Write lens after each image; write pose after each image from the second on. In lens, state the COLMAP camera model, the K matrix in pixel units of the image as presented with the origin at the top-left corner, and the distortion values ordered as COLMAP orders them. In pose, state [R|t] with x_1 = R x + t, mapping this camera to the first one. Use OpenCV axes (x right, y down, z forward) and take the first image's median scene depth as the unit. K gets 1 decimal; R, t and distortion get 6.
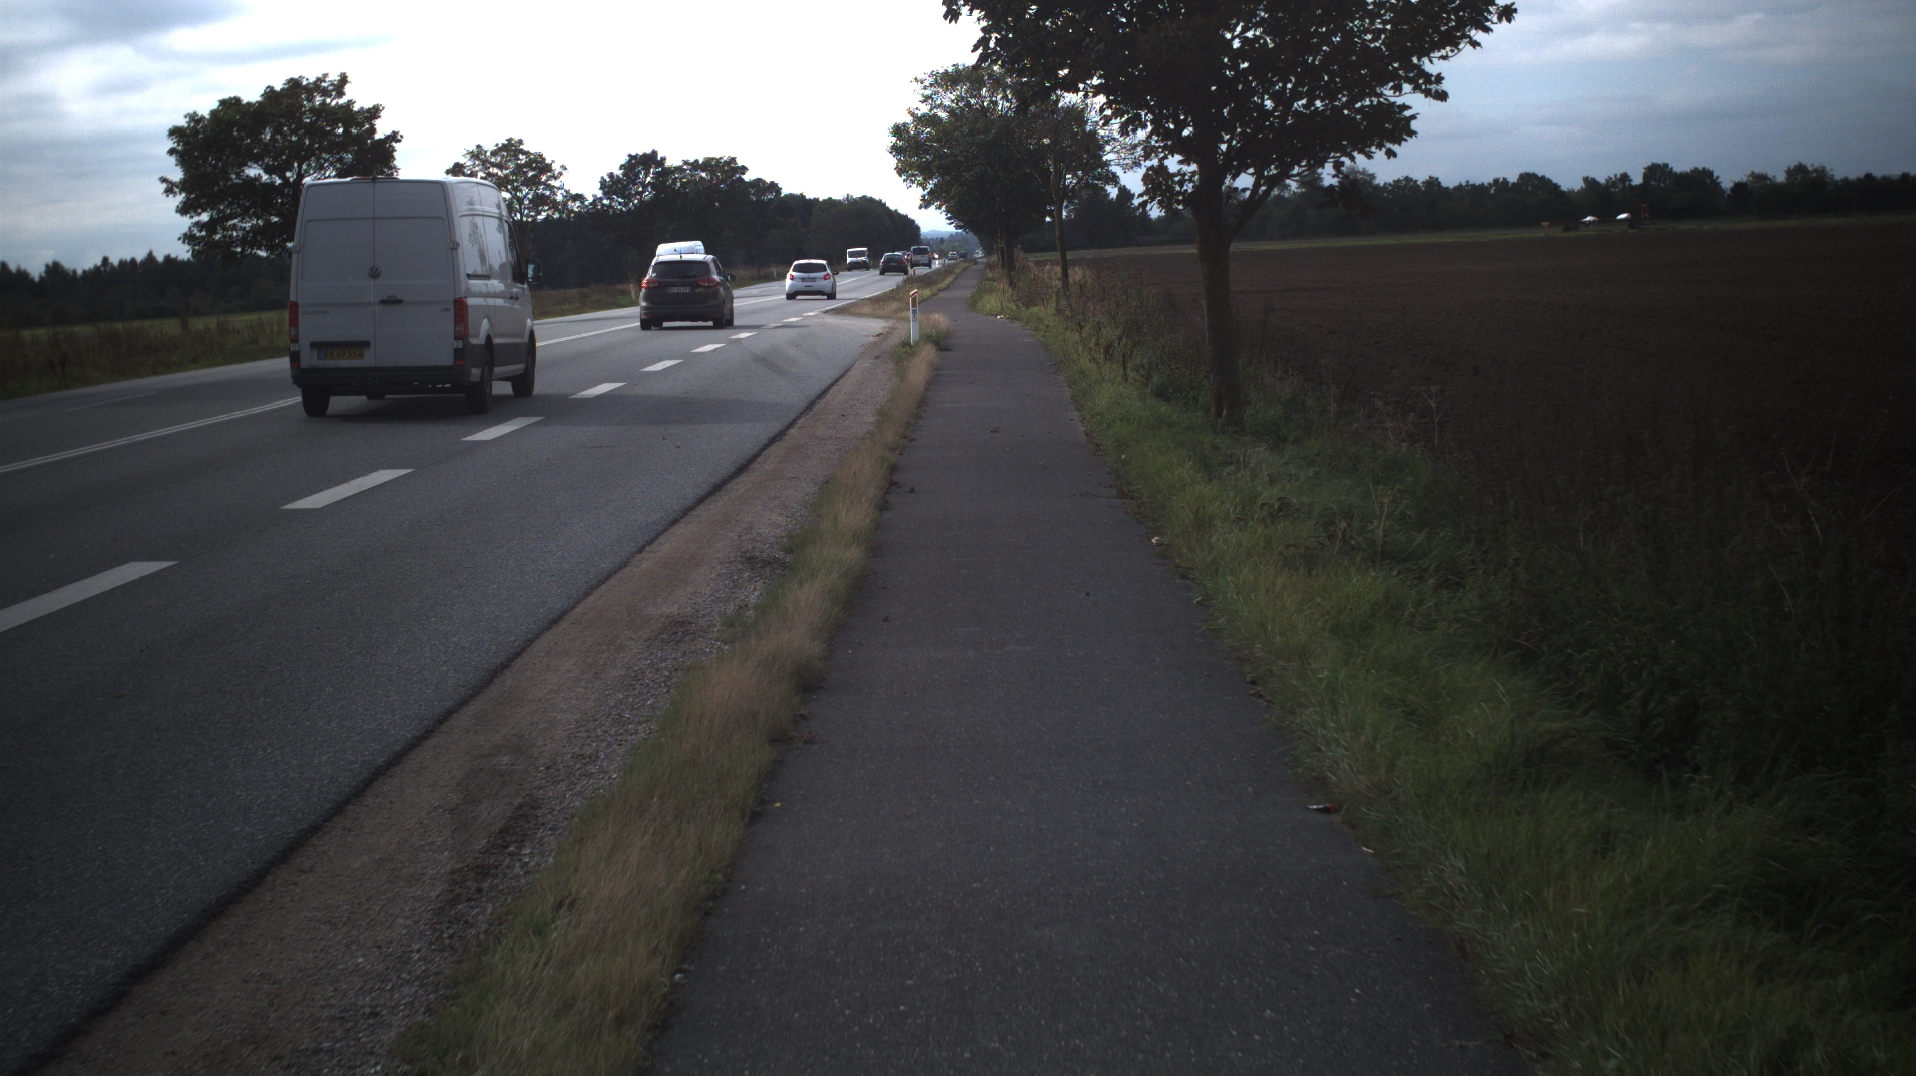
lens RADIAL K [[4229.7, 0, 953.1], [0, 4229.7, 530.5], [0, 0, 1]] dist [-0.409938, 0.000000]
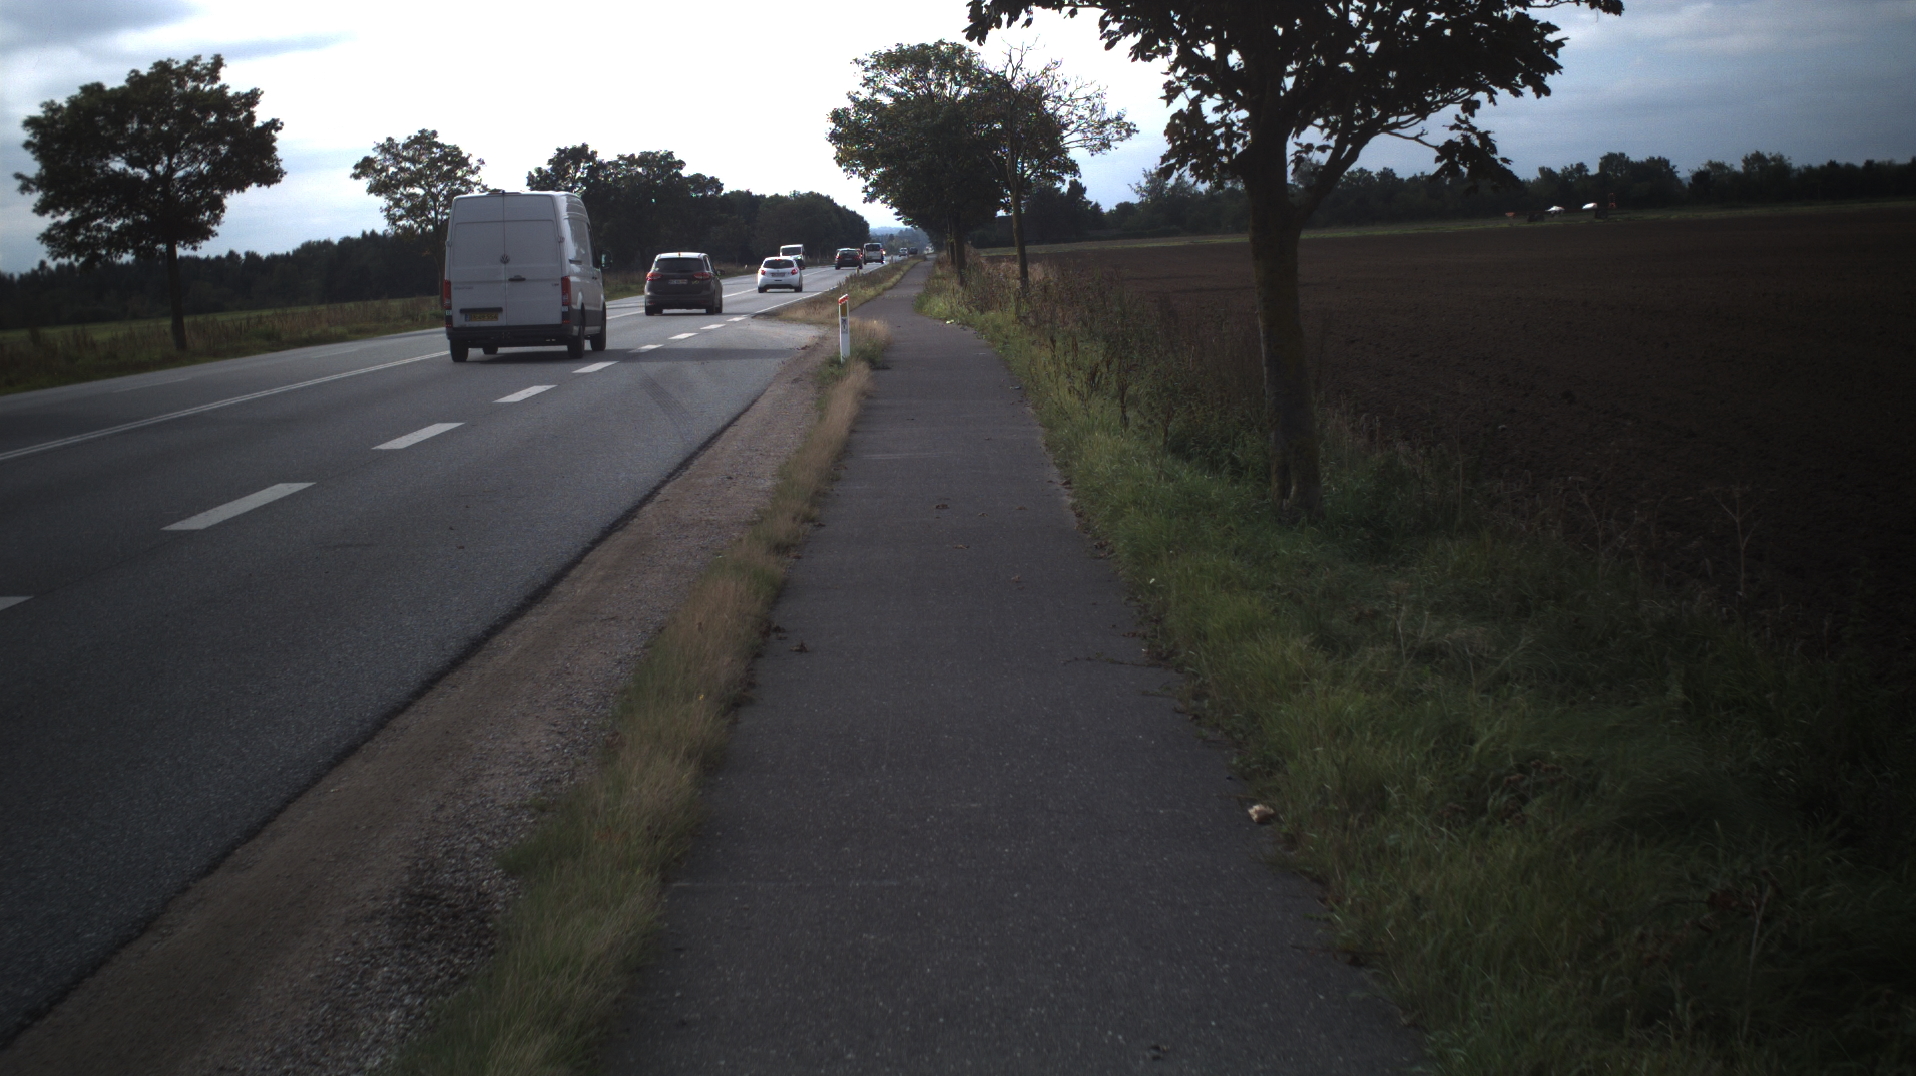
lens RADIAL K [[3956.3, 0, 959.5], [0, 3956.3, 547.6], [0, 0, 1]] dist [-0.357520, 0.000000]
pose [[0.999881, -0.008521, 0.012876, 0.001702], [0.008394, 0.999916, 0.009883, -0.009109], [-0.012959, -0.009773, 0.999868, 0.139799]]
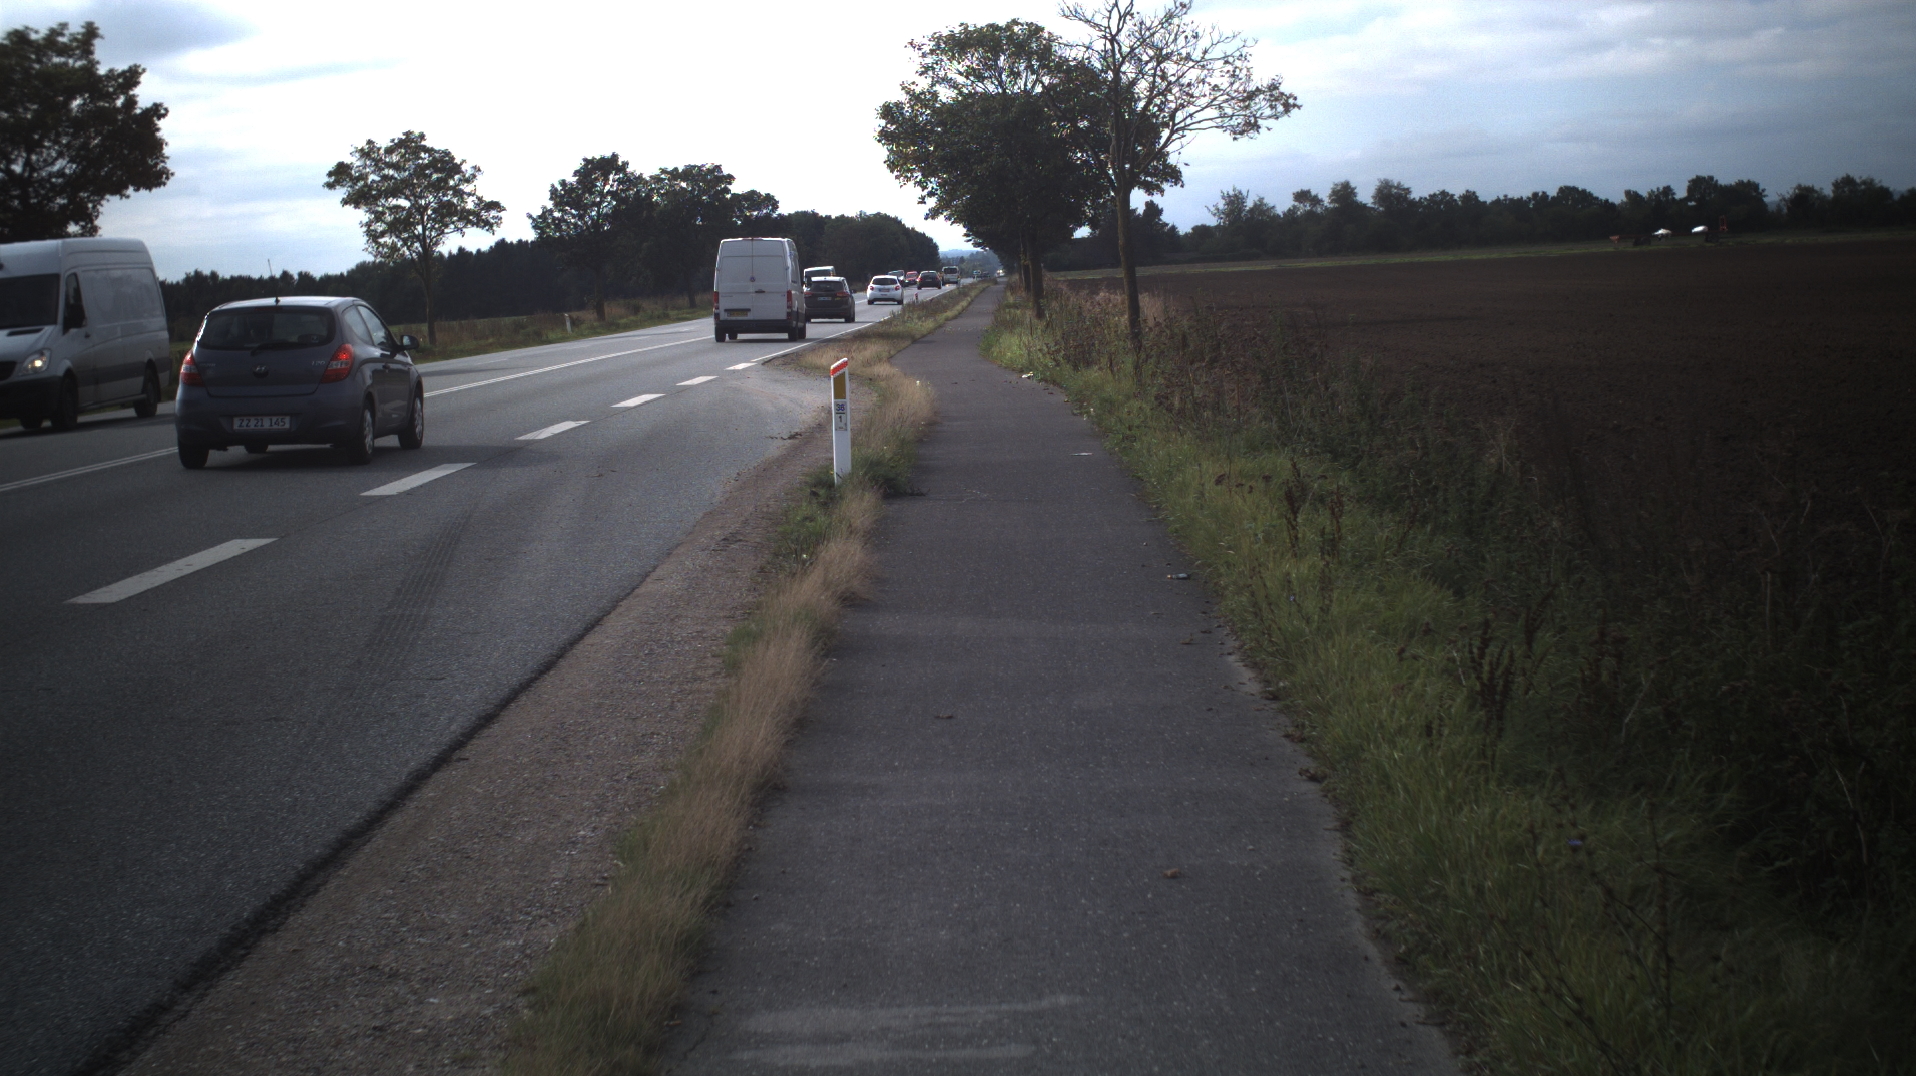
lens RADIAL K [[3956.3, 0, 963.3], [0, 3956.3, 530.5], [0, 0, 1]] dist [-0.357520, 0.000000]
pose [[0.999983, -0.004479, -0.003798, 0.002729], [0.004477, 0.999990, -0.000352, -0.019352], [0.003799, 0.000335, 0.999993, 0.293004]]
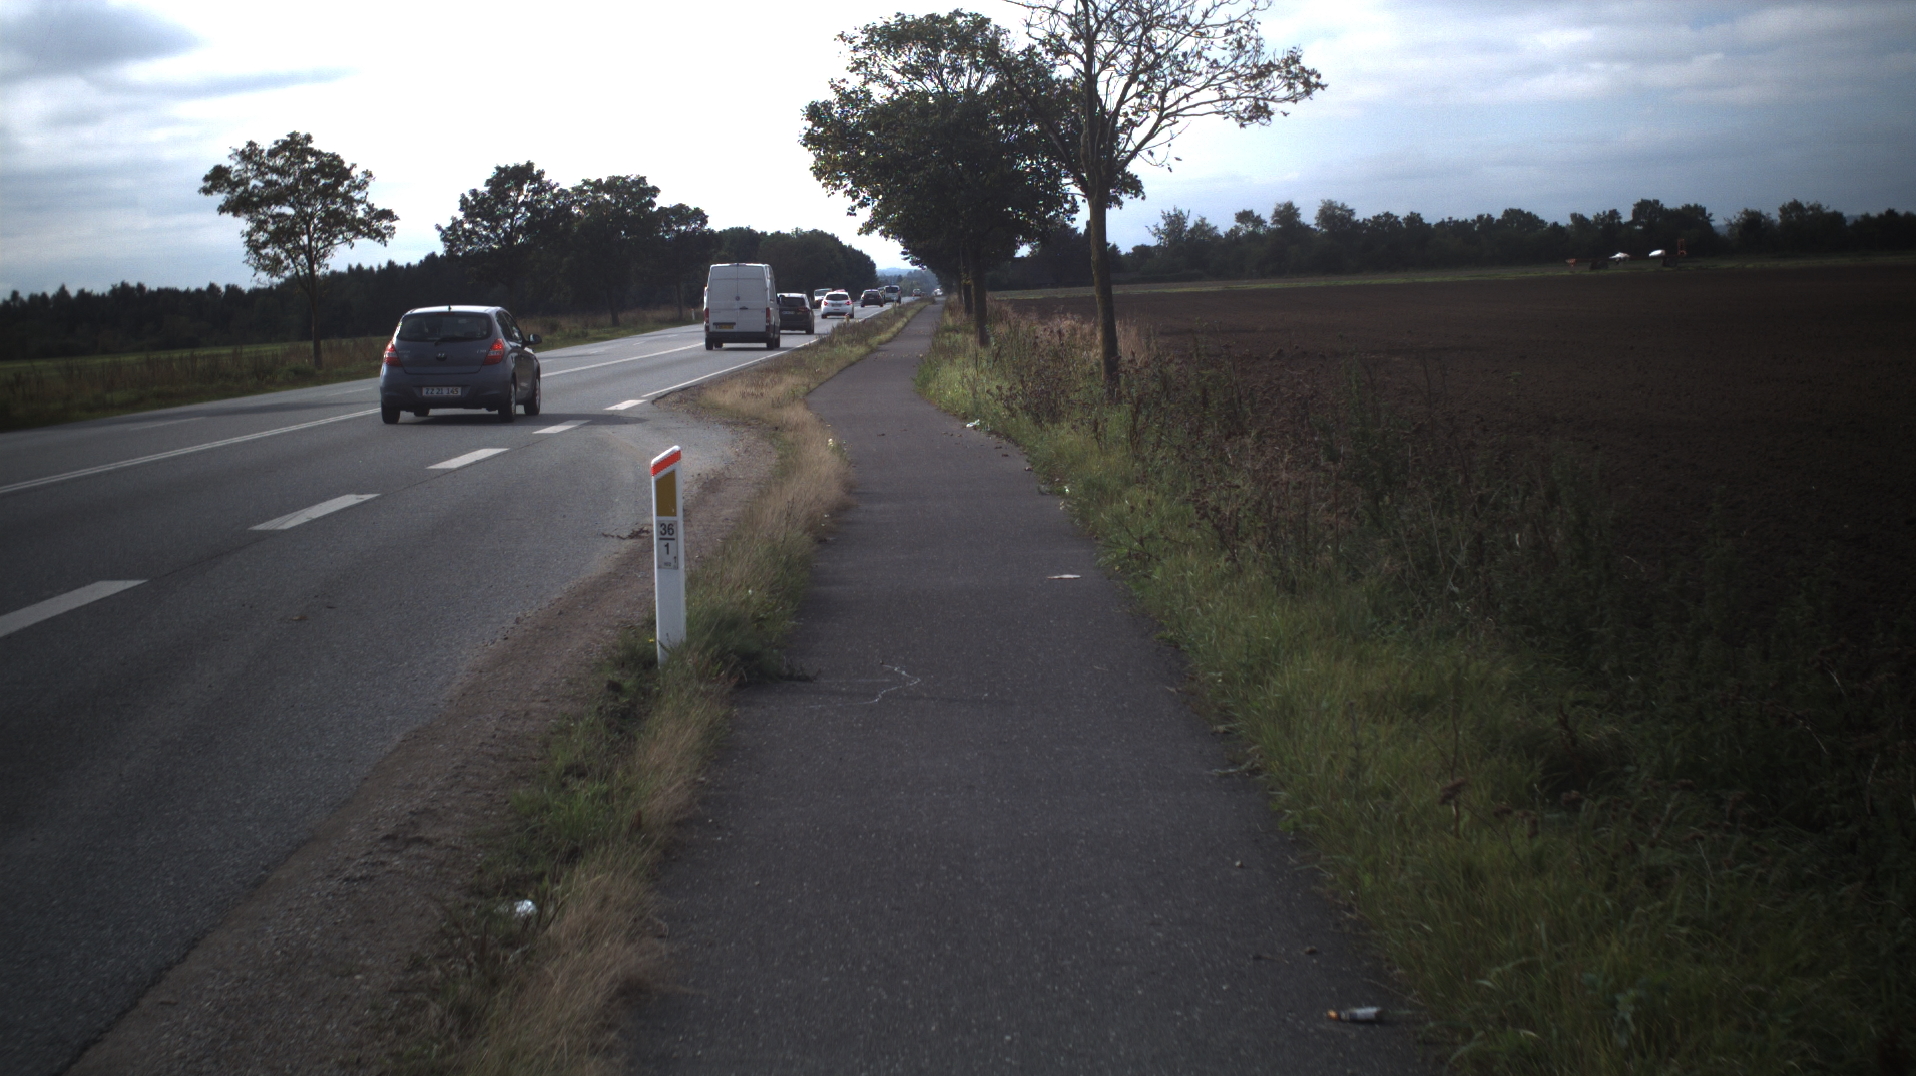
lens RADIAL K [[3673.2, 0, 959.4], [0, 3673.2, 540.3], [0, 0, 1]] dist [-0.309523, 0.000000]
pose [[0.999919, 0.003912, 0.012126, 0.003227], [-0.003943, 0.999989, 0.002509, -0.028698], [-0.012116, -0.002557, 0.999923, 0.428497]]
